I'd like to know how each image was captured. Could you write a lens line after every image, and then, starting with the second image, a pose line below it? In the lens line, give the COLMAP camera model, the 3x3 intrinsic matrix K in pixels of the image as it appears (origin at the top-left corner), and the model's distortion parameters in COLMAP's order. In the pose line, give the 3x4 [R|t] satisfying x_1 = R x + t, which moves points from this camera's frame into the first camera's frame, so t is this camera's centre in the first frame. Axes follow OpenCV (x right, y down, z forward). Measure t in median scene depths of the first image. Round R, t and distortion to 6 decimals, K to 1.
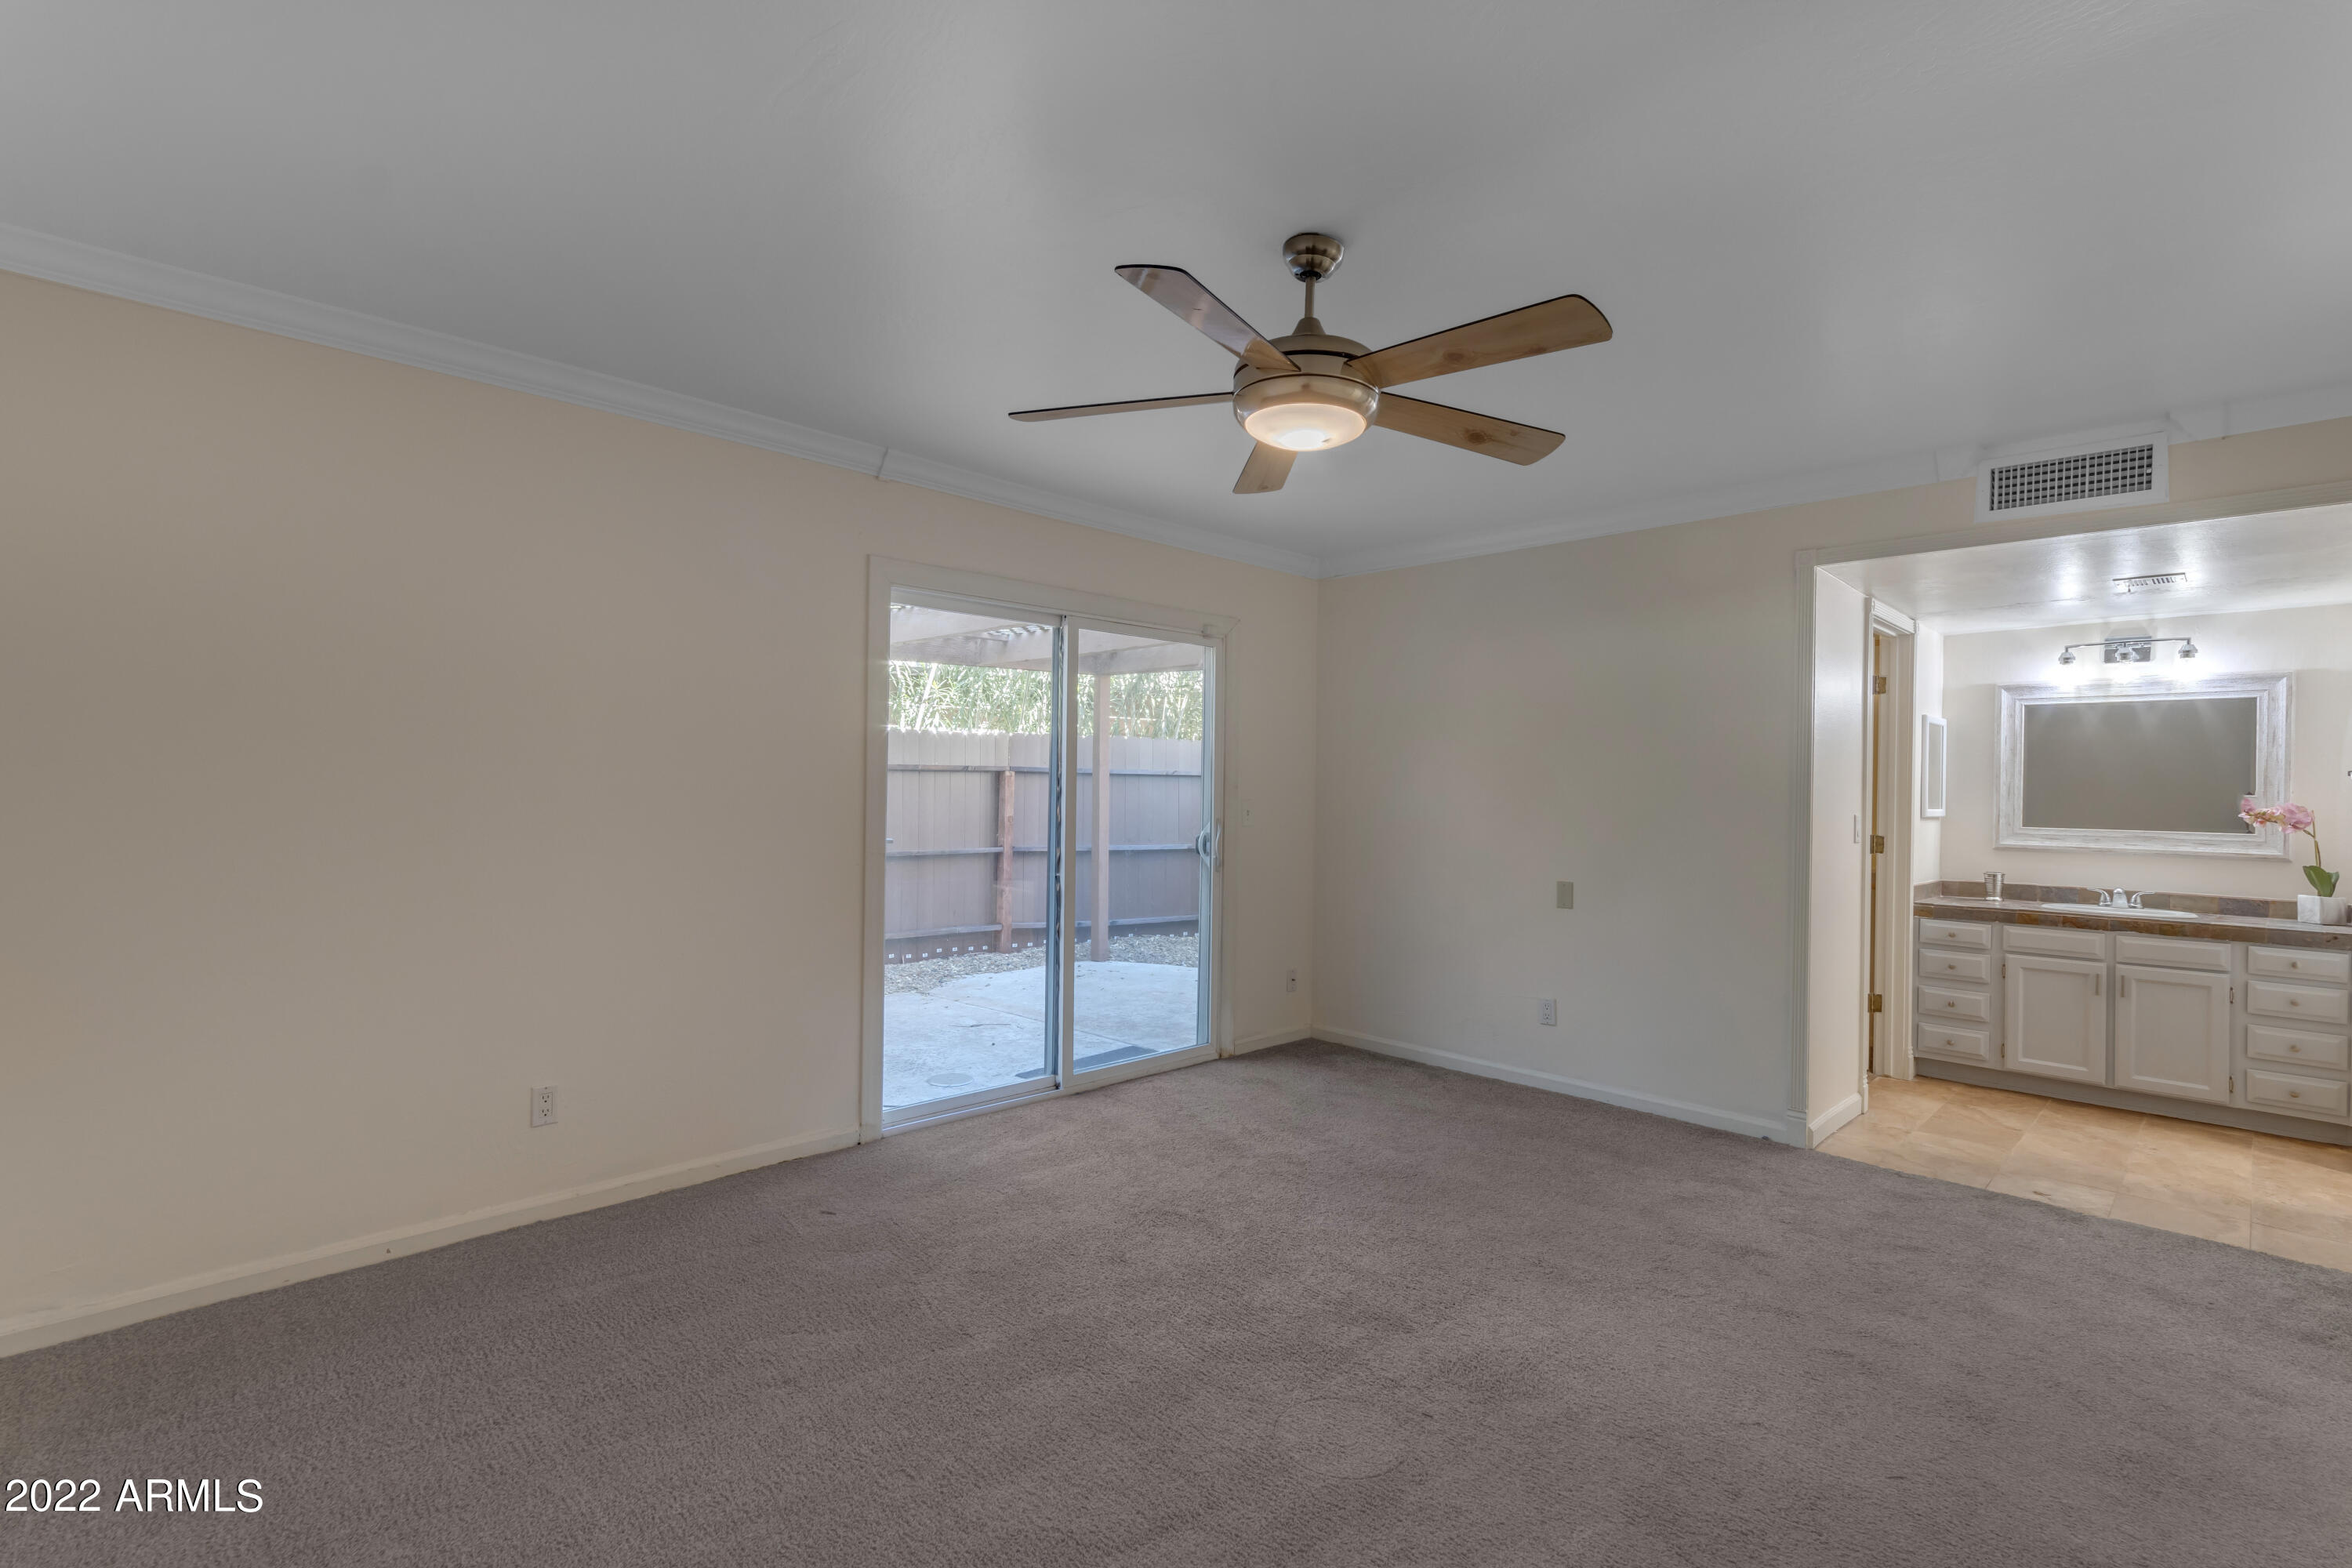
lens RADIAL K [[1078.8, 0, 1165.5], [0, 1078.8, 782.1], [0, 0, 1]] dist [-0.001321, 0.000285]
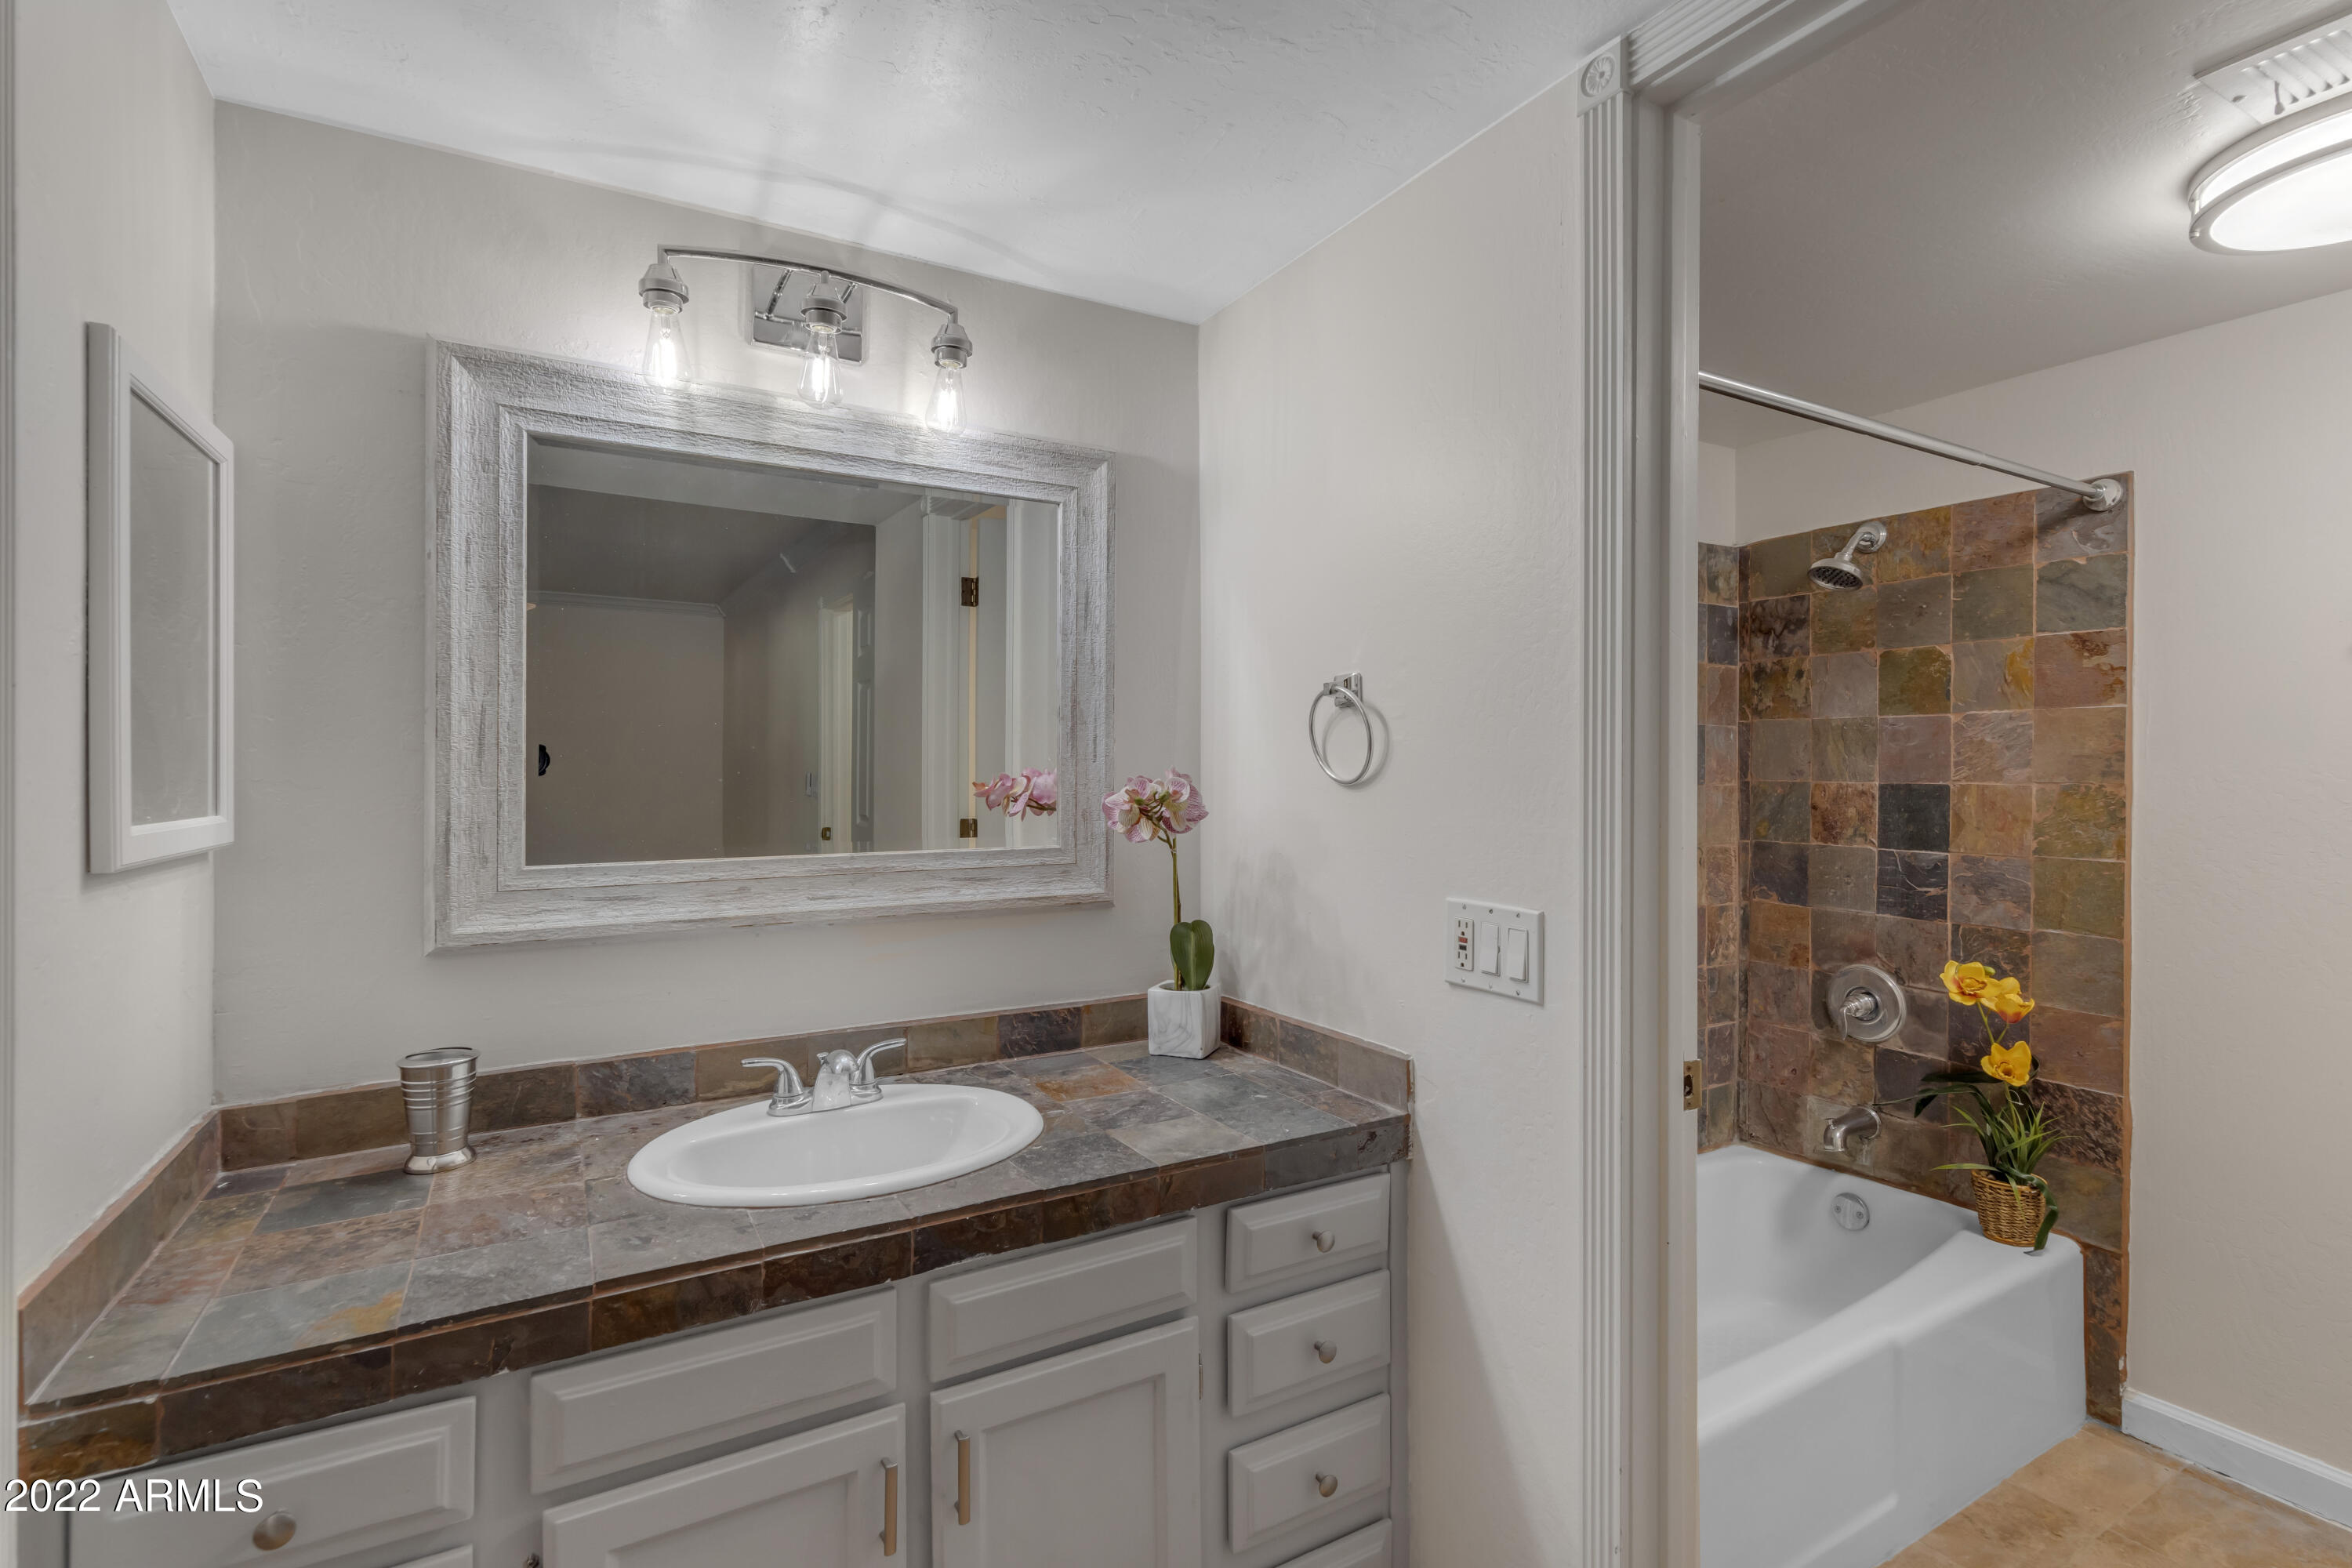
lens RADIAL K [[1078.8, 0, 1167.1], [0, 1078.8, 769.8], [0, 0, 1]] dist [-0.001321, 0.000285]
pose [[0.243236, -0.020616, 0.969748, 0.584178], [0.000323, 0.999776, 0.021173, 0.010895], [-0.969967, -0.004837, 0.243188, 0.798456]]
